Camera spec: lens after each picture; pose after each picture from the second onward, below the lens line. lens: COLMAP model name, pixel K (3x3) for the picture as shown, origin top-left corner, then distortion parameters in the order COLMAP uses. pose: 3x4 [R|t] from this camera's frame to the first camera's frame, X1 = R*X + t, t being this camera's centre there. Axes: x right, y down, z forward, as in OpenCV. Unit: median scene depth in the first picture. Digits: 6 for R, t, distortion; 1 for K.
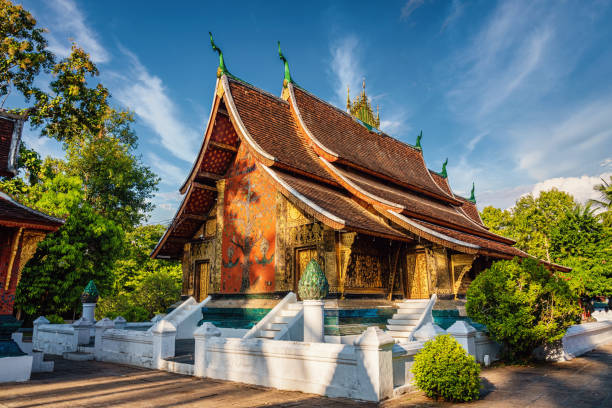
lens RADIAL K [[425.0, 0, 295.5], [0, 425.0, 198.7], [0, 0, 1]] dist [-0.013936, -0.000782]
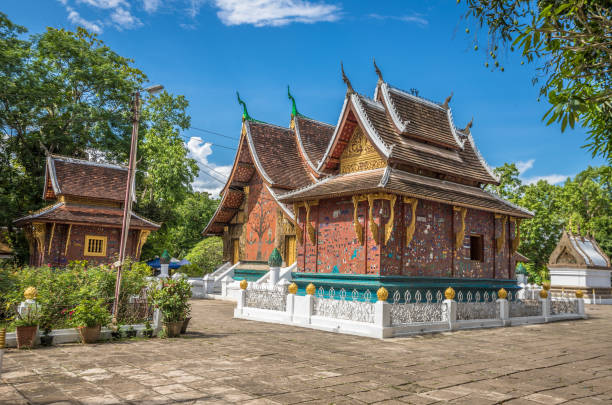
lens RADIAL K [[518.0, 0, 313.3], [0, 518.0, 201.0], [0, 0, 1]] dist [0.032805, 0.013386]
pose [[0.992129, 0.021059, -0.123435, 0.308539], [-0.006727, 0.993297, 0.115393, -0.221094], [0.125038, -0.113654, 0.985621, -0.847690]]
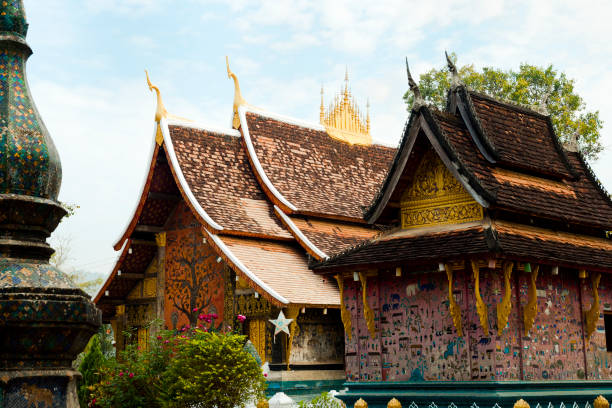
lens RADIAL K [[1012.8, 0, 291.9], [0, 1012.8, 198.3], [0, 0, 1]] dist [0.241523, 0.000000]
pose [[0.999910, -0.012791, -0.004115, 0.105284], [0.013083, 0.996608, 0.081251, -0.296231], [0.003062, -0.081297, 0.996685, -1.115281]]
